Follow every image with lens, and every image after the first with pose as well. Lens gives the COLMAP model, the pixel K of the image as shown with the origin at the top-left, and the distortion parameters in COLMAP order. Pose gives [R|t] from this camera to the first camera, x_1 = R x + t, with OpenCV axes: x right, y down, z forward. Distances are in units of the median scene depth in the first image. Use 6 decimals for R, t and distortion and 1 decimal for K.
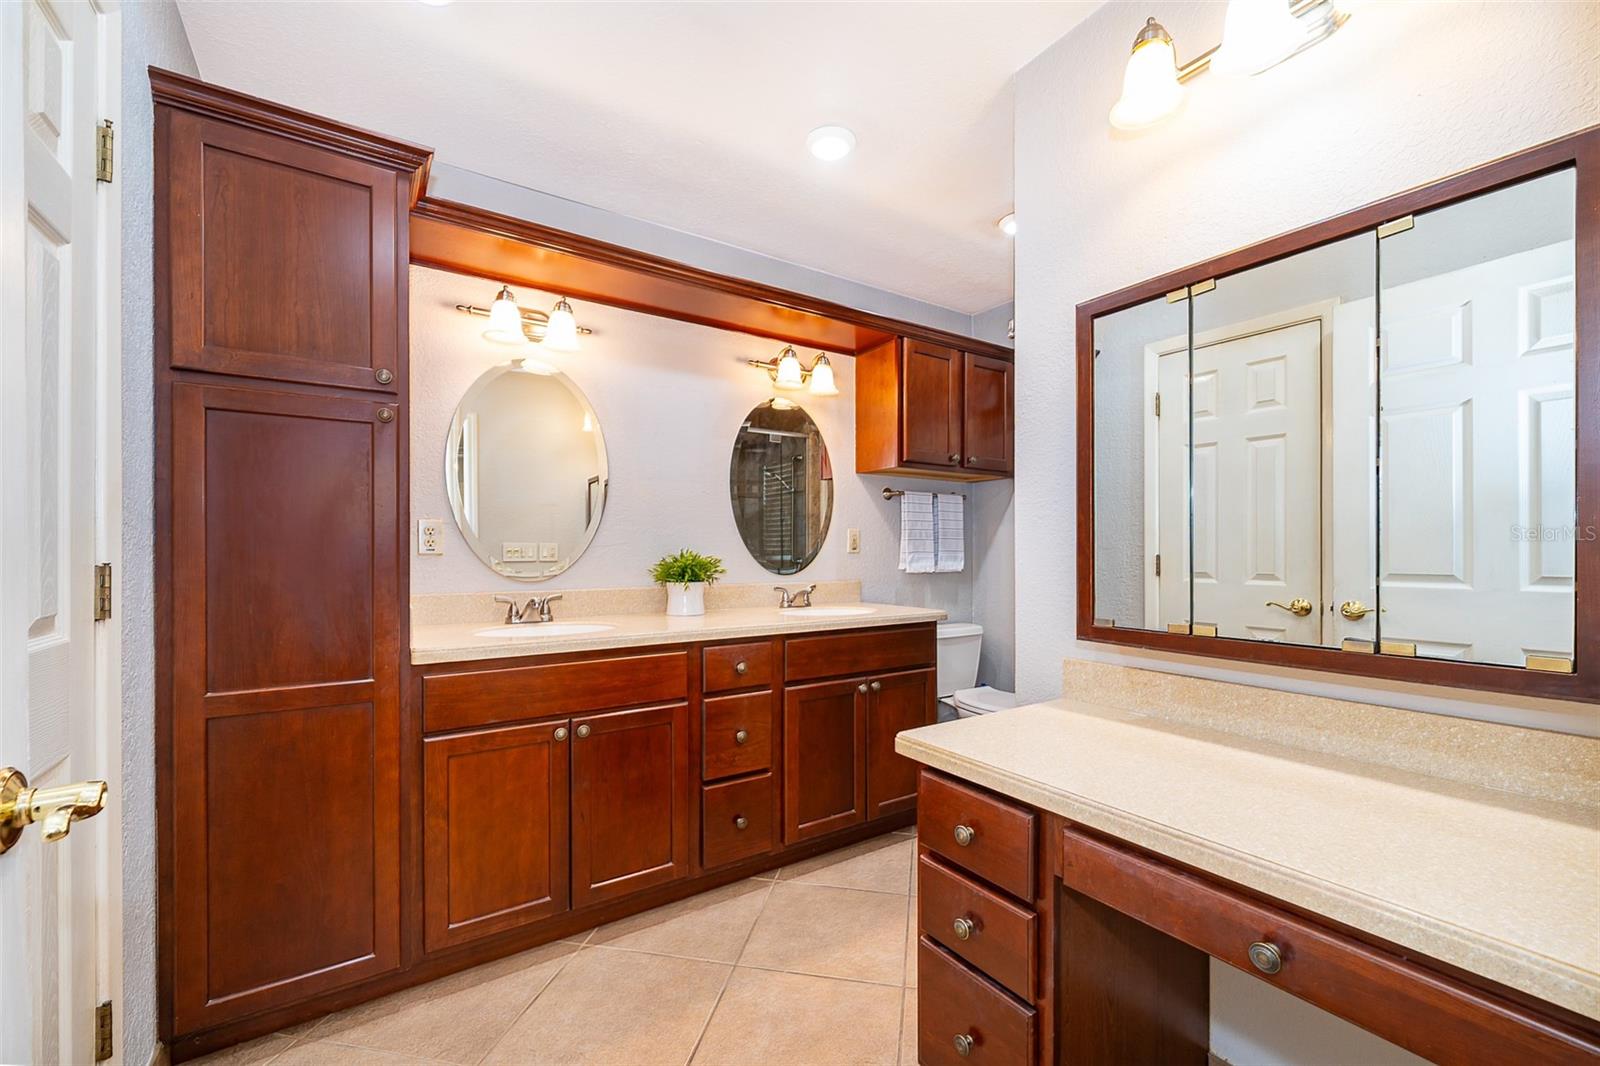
lens RADIAL K [[652.2, 0, 800.0], [0, 652.2, 533.0], [0, 0, 1]] dist [0.002353, 0.000579]
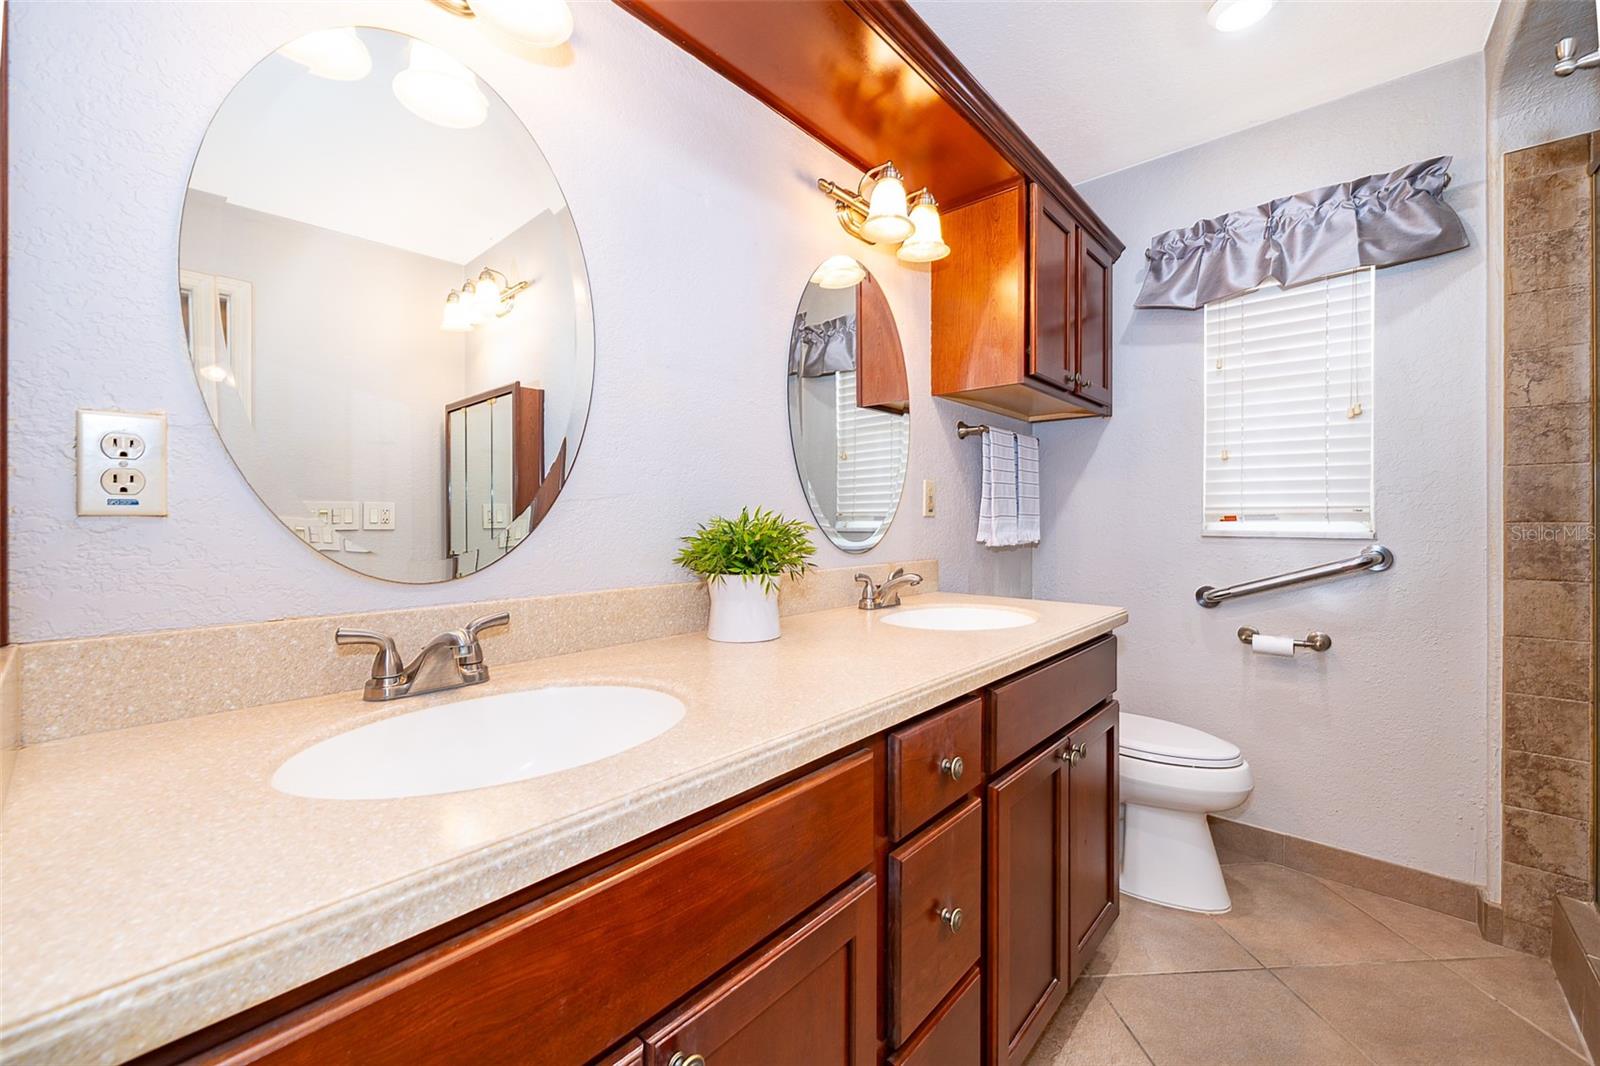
lens RADIAL K [[645.5, 0, 784.2], [0, 645.5, 504.9], [0, 0, 1]] dist [-0.002145, -0.000089]
pose [[0.970573, 0.006892, 0.240709, -0.250332], [-0.008827, 0.999937, 0.006960, 0.017731], [-0.240646, -0.008880, 0.970572, 0.474656]]
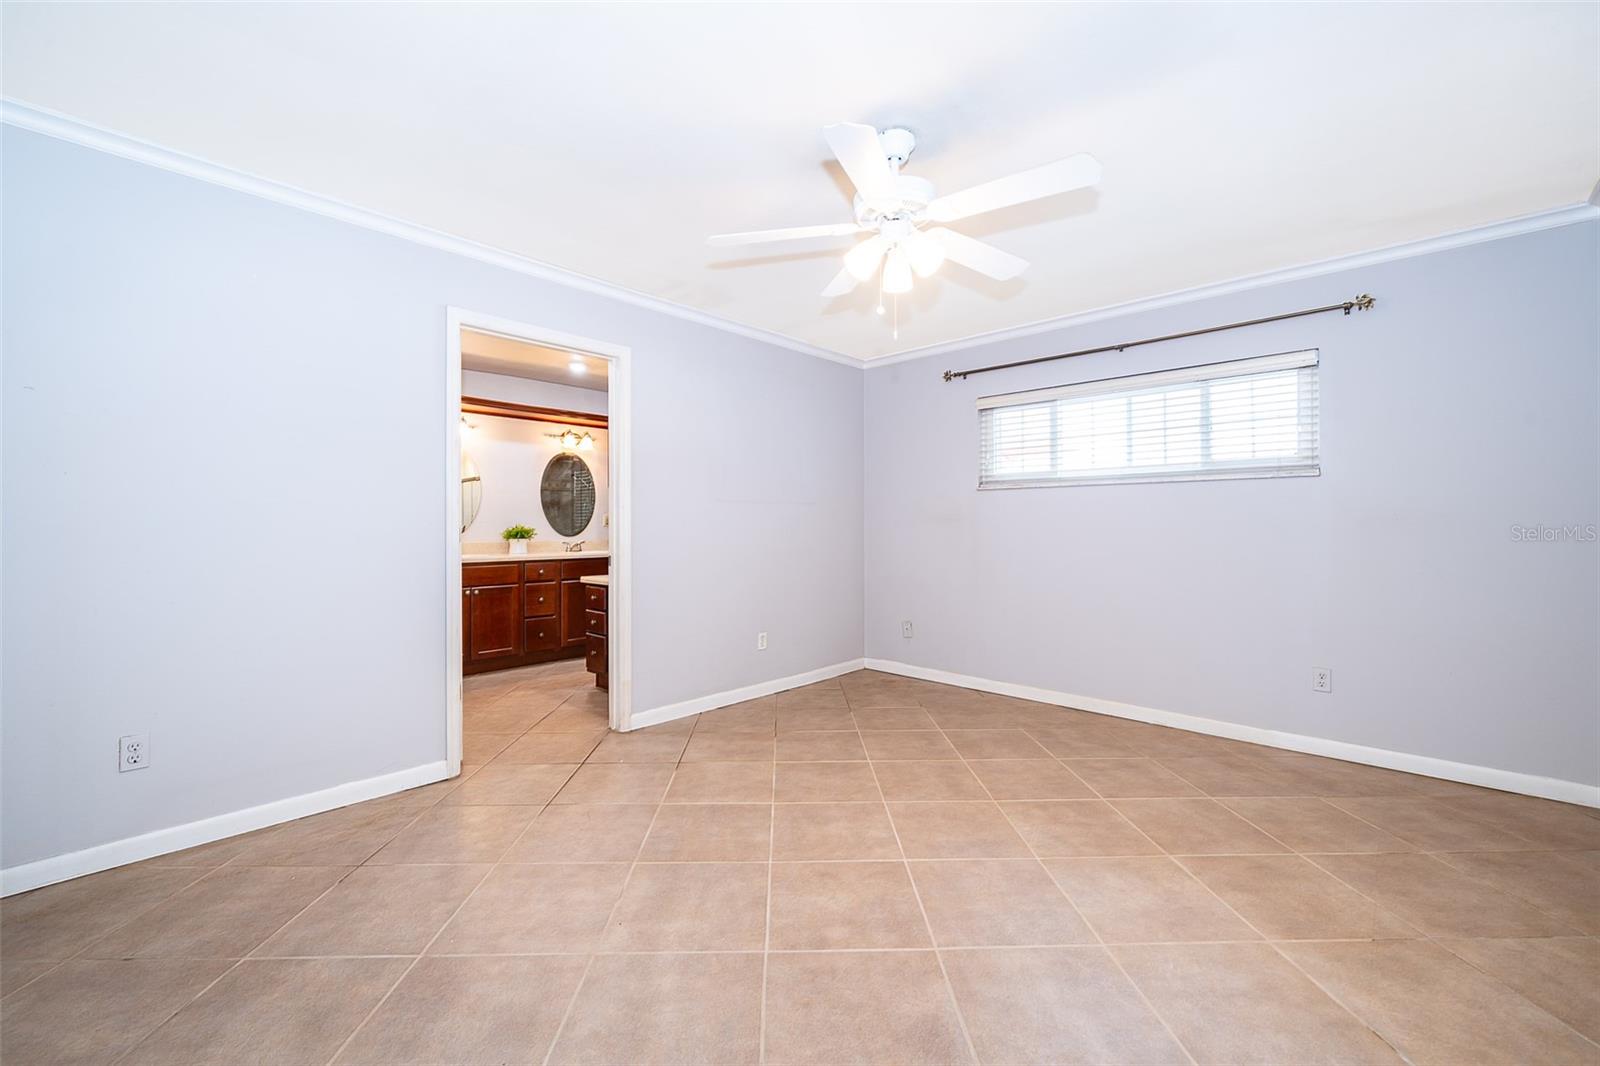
lens RADIAL K [[645.5, 0, 784.2], [0, 645.5, 504.9], [0, 0, 1]] dist [-0.002145, -0.000089]
pose [[0.978375, 0.000853, 0.206839, 0.246242], [0.000494, 0.999979, -0.006459, -0.025310], [-0.206840, 0.006422, 0.978354, -1.283179]]
